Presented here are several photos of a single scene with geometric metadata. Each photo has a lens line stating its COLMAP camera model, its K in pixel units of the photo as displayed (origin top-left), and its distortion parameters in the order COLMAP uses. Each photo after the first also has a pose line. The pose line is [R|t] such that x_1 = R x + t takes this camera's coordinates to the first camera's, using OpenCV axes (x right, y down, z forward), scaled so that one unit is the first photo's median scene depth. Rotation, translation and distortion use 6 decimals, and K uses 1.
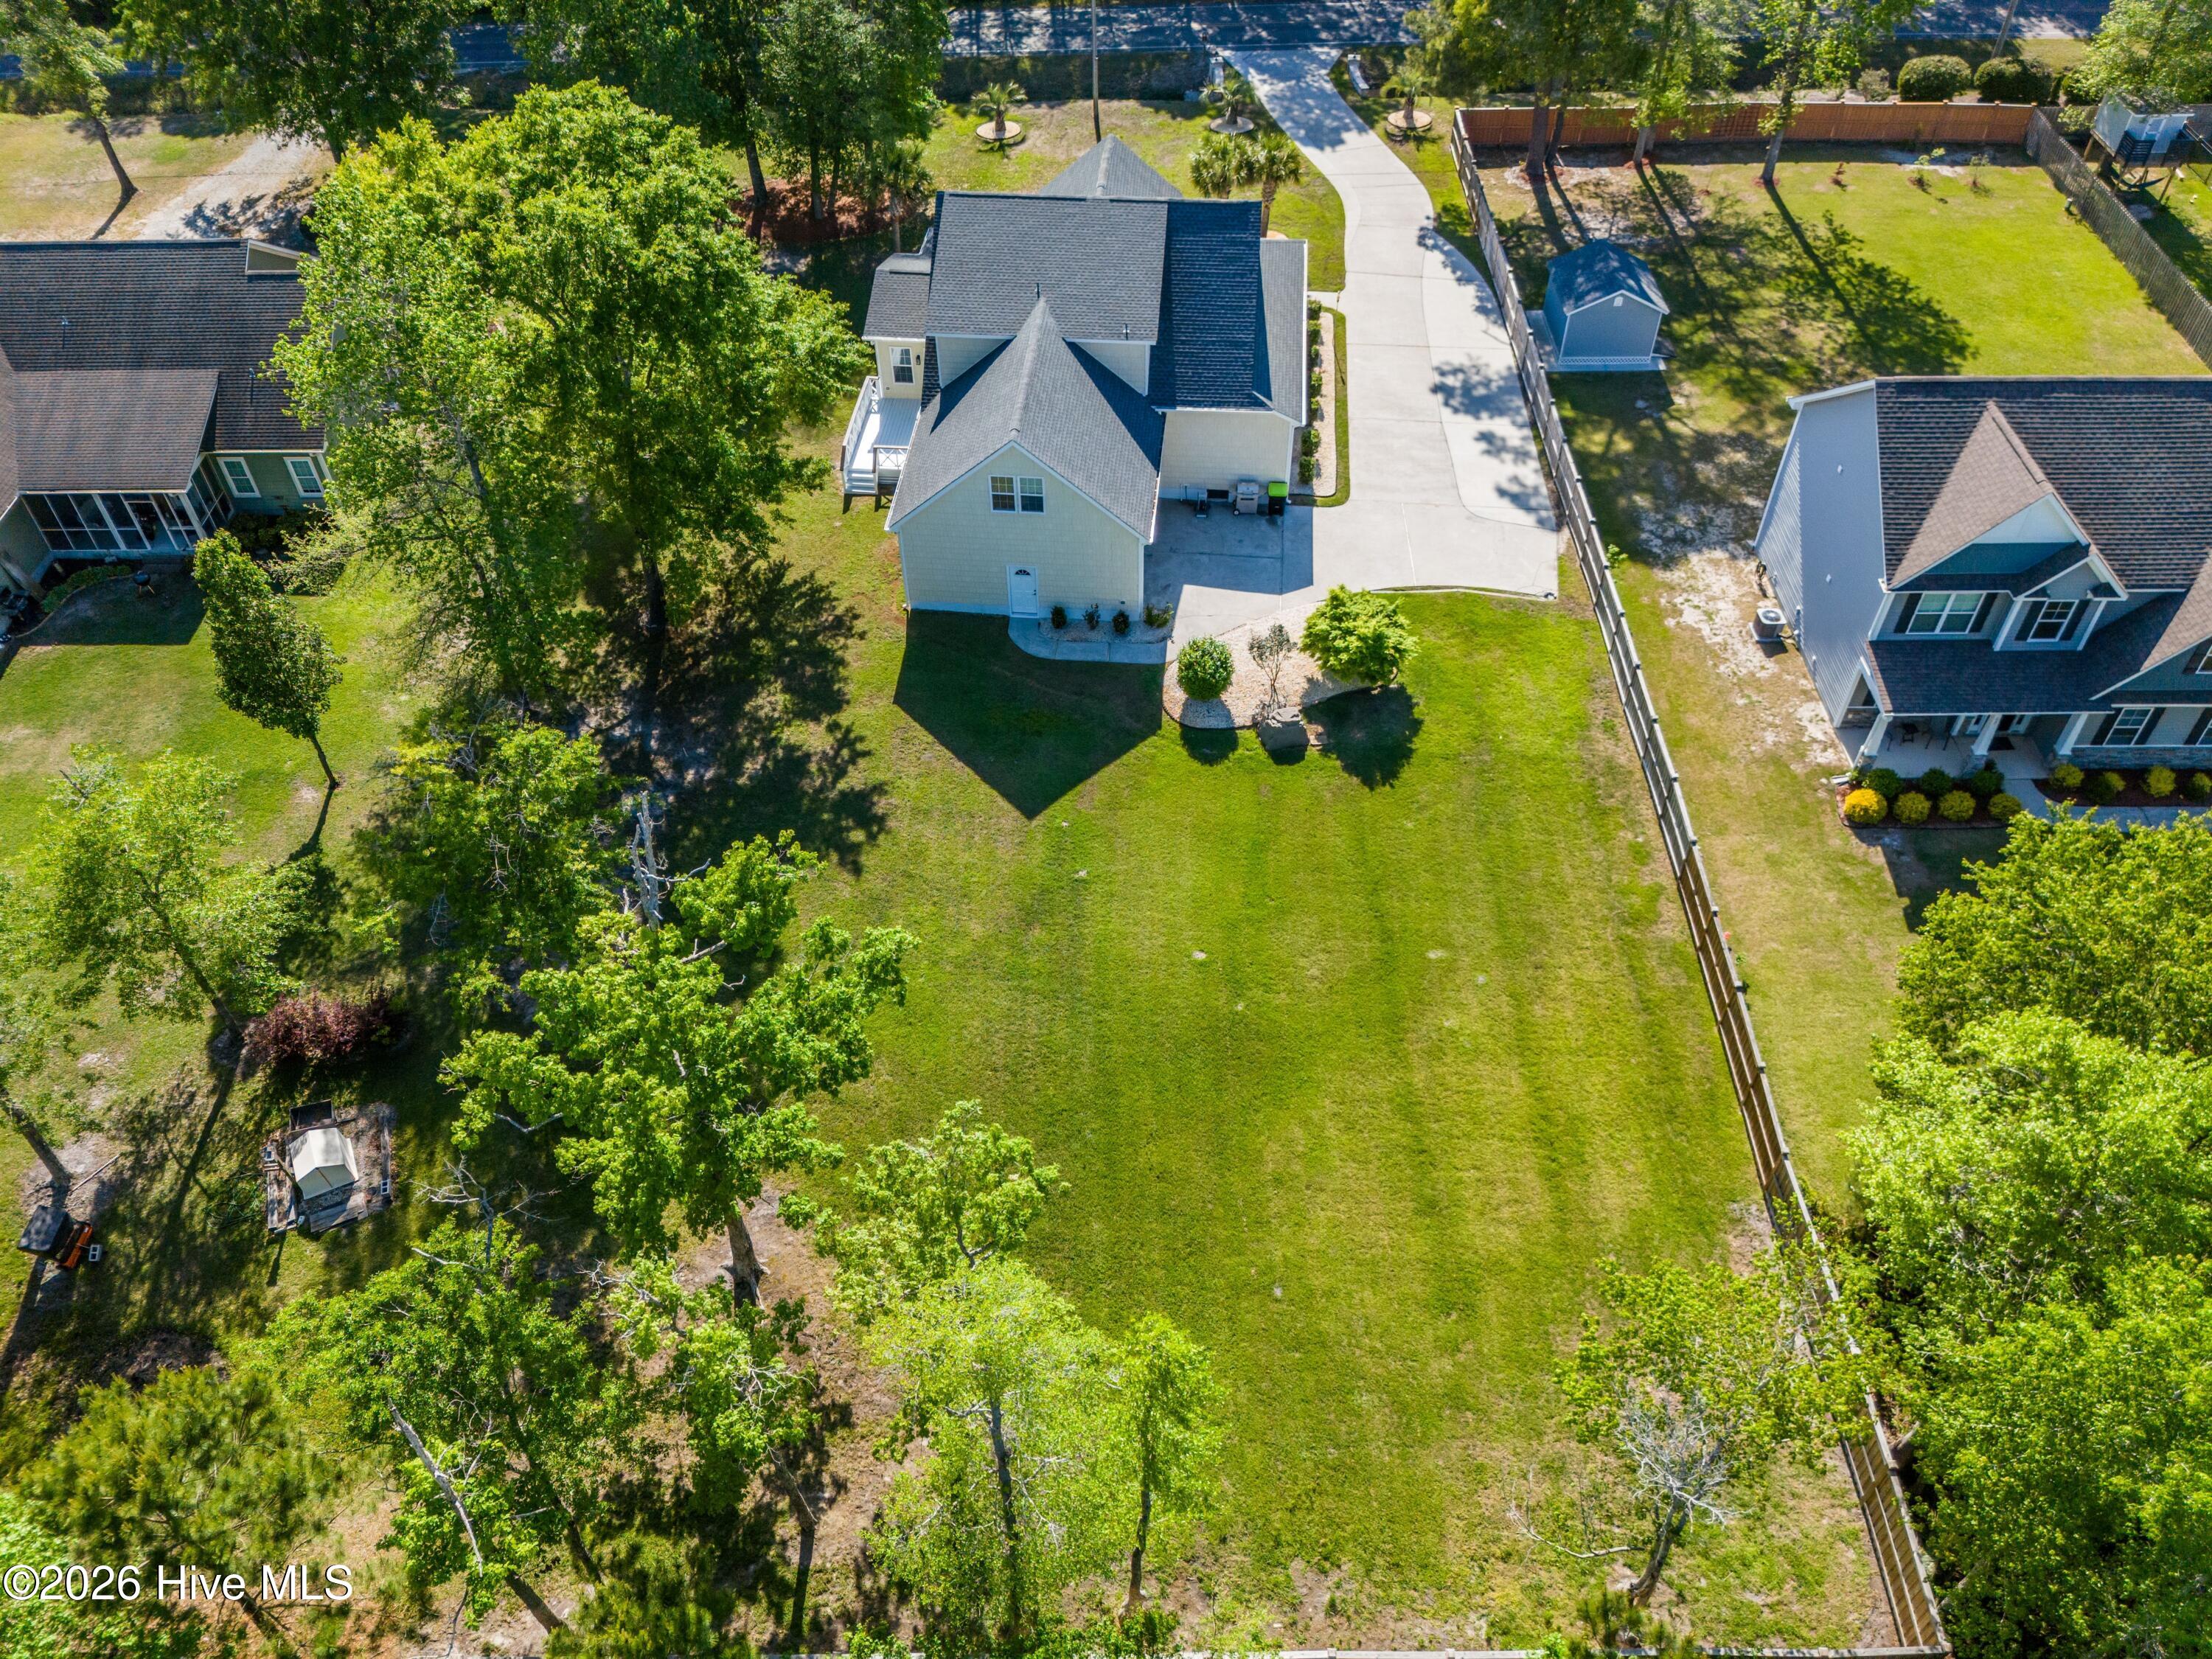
lens RADIAL K [[1659.0, 0, 1094.5], [0, 1659.0, 837.7], [0, 0, 1]] dist [0.017408, -0.024376]
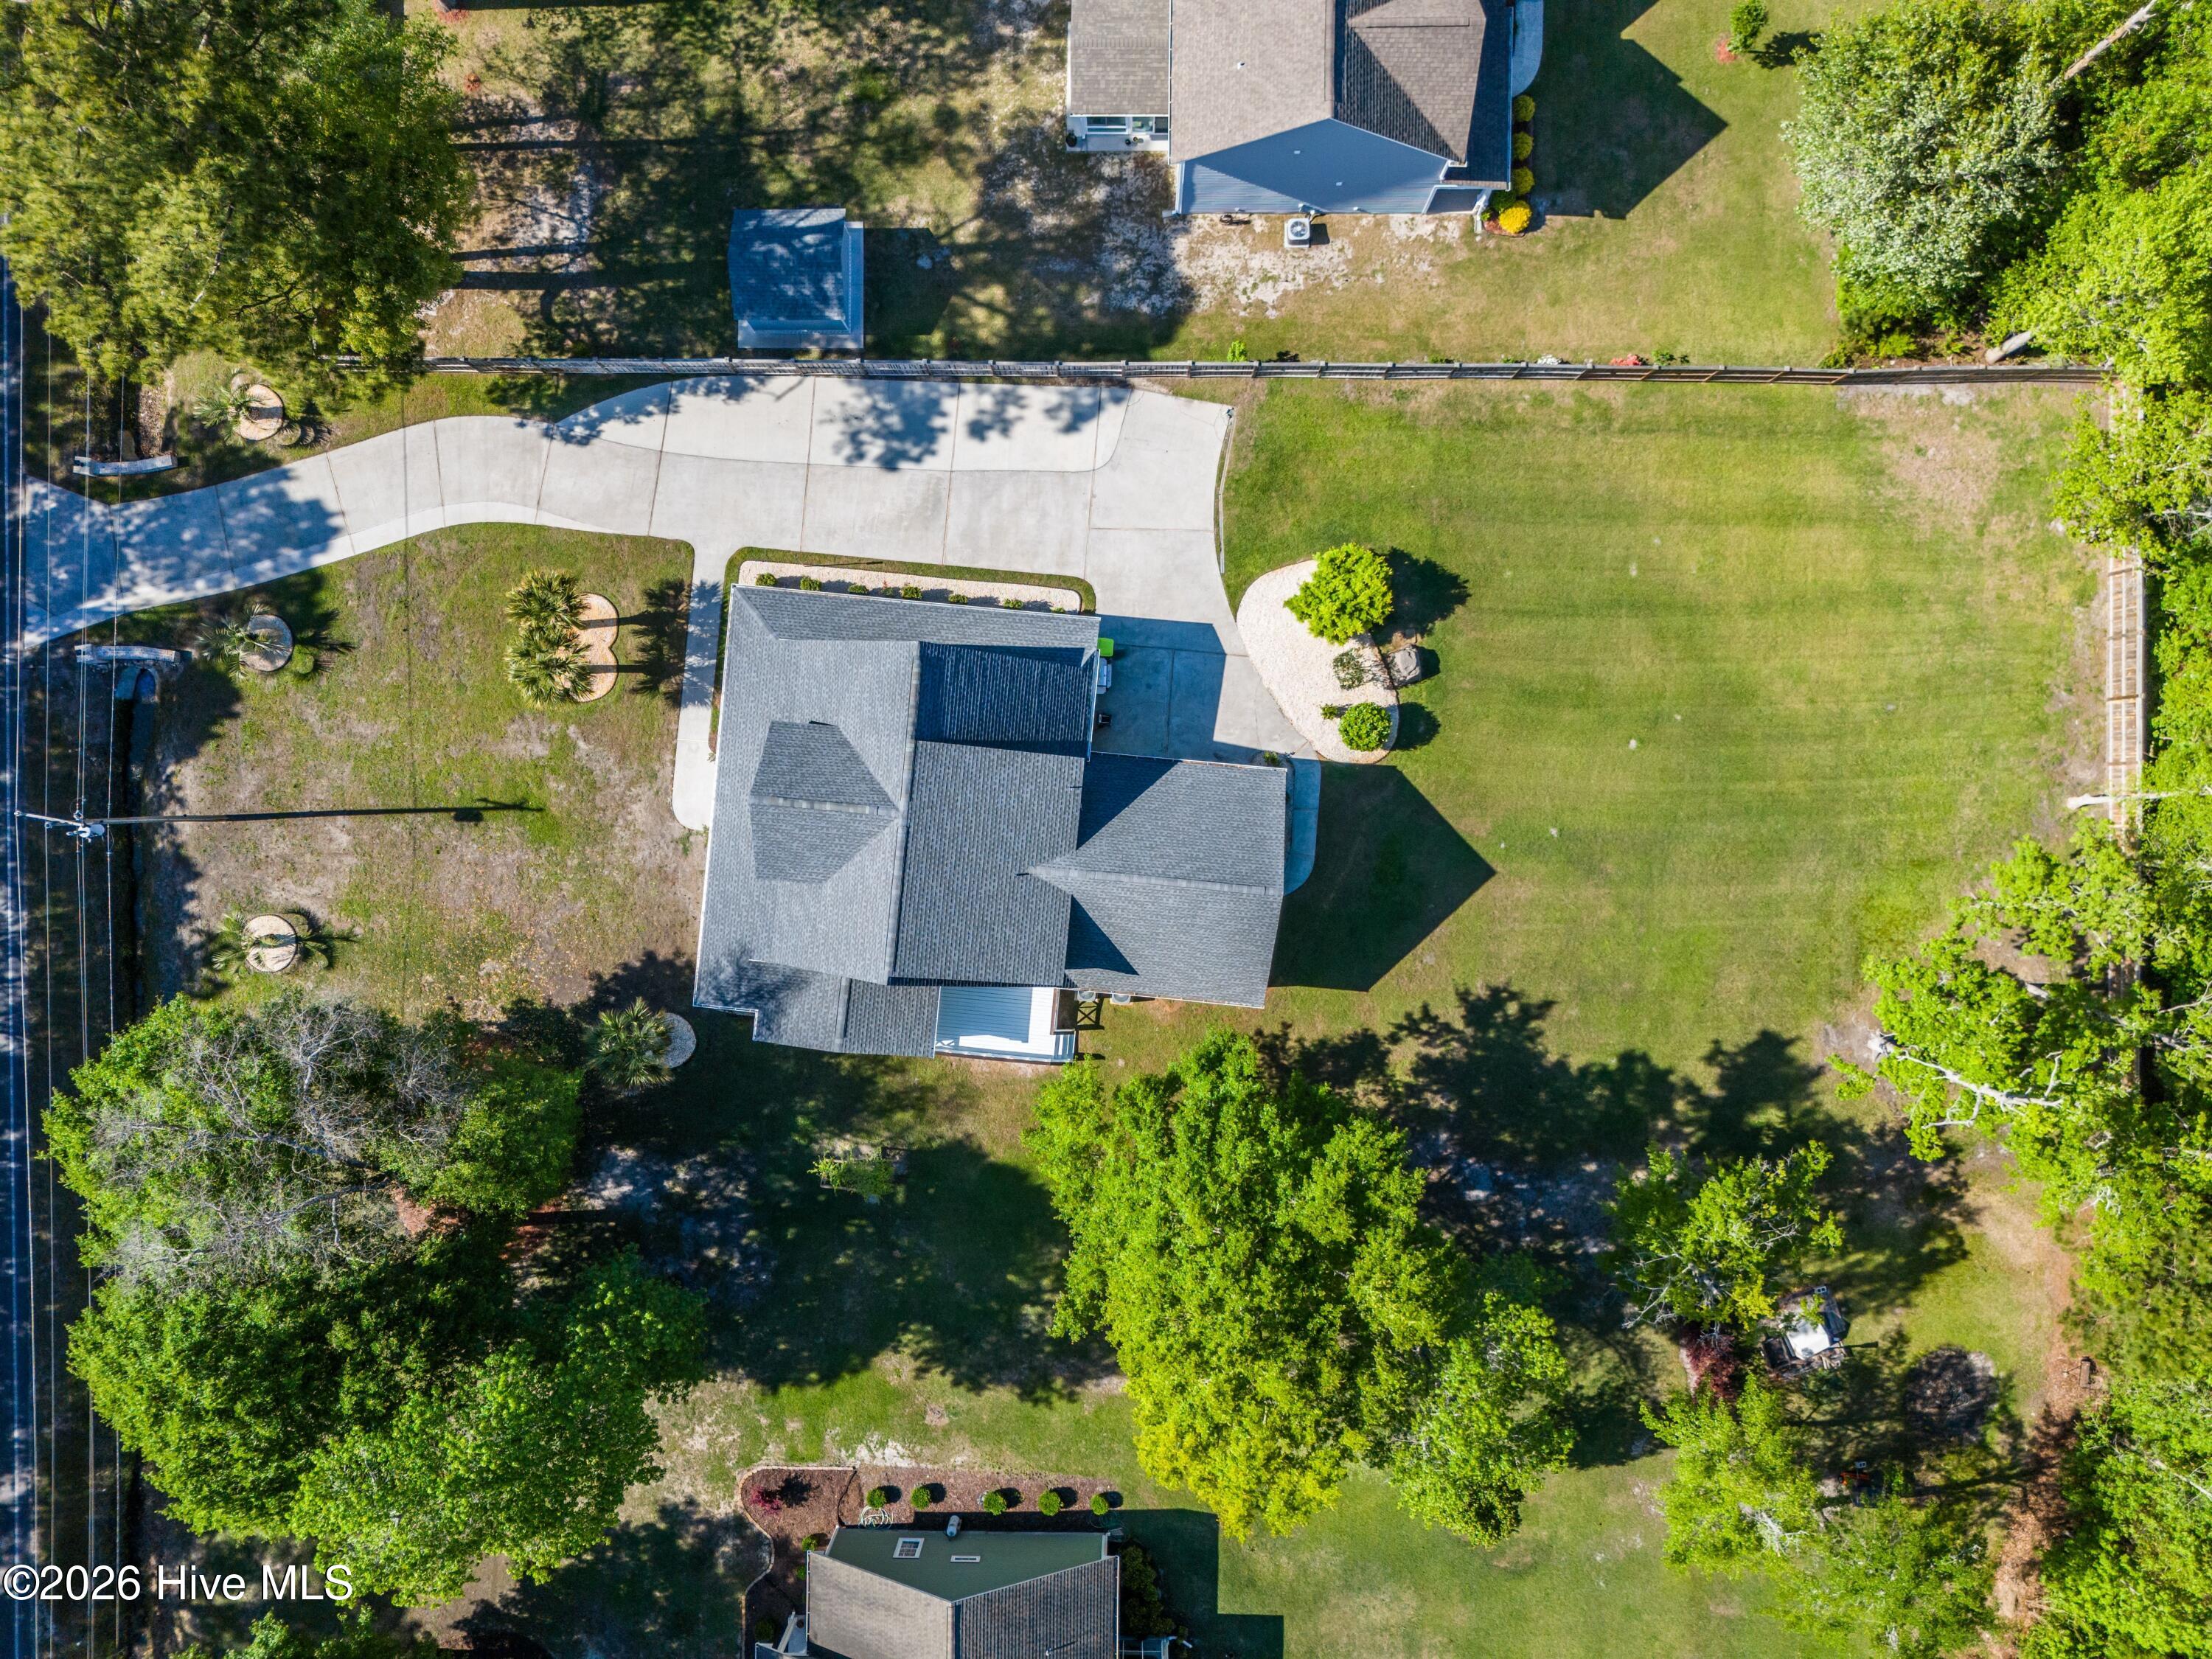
lens RADIAL K [[1659.0, 0, 1112.7], [0, 1659.0, 835.5], [0, 0, 1]] dist [0.017408, -0.024376]
pose [[0.000807, -0.999992, 0.003889, -0.013602], [0.735561, 0.003228, 0.677451, -0.950862], [-0.677458, 0.002314, 0.735558, 0.235050]]
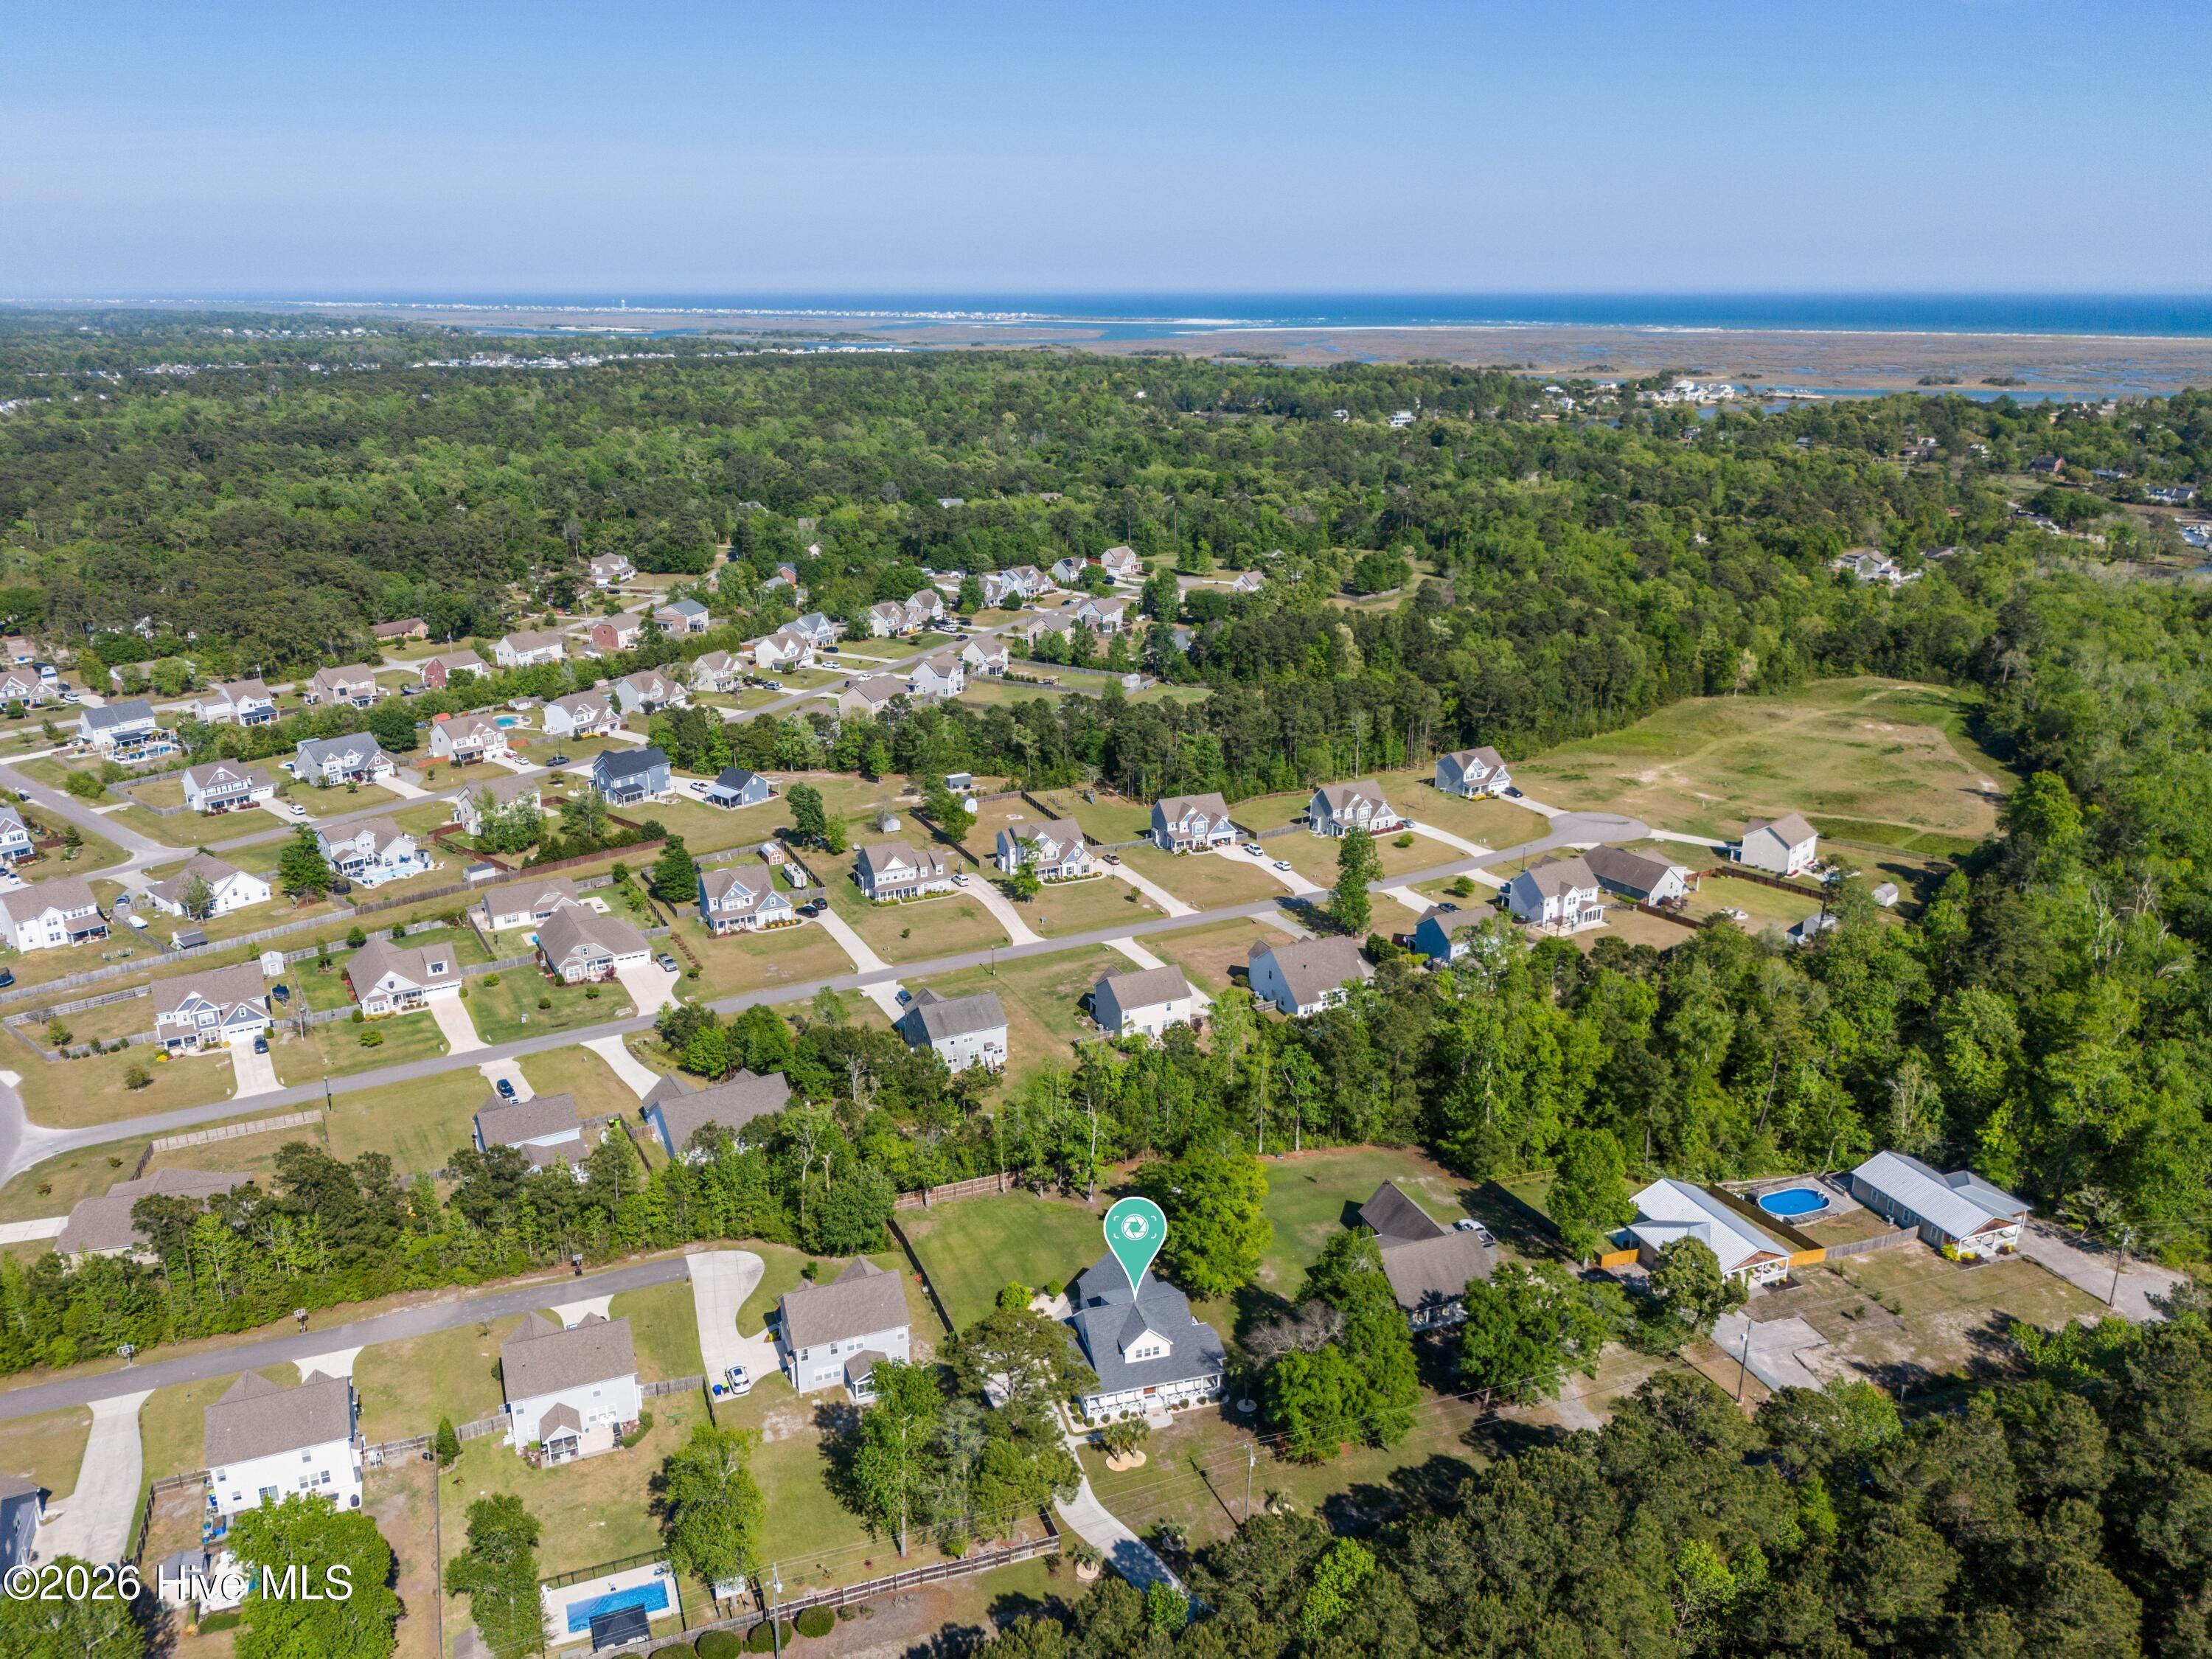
lens RADIAL K [[1659.0, 0, 1120.7], [0, 1659.0, 811.9], [0, 0, 1]] dist [0.017408, -0.024376]
pose [[-0.927756, 0.132313, -0.348945, 1.004429], [-0.254126, 0.460759, 0.850366, -3.496819], [0.273294, 0.877607, -0.393847, 1.435277]]
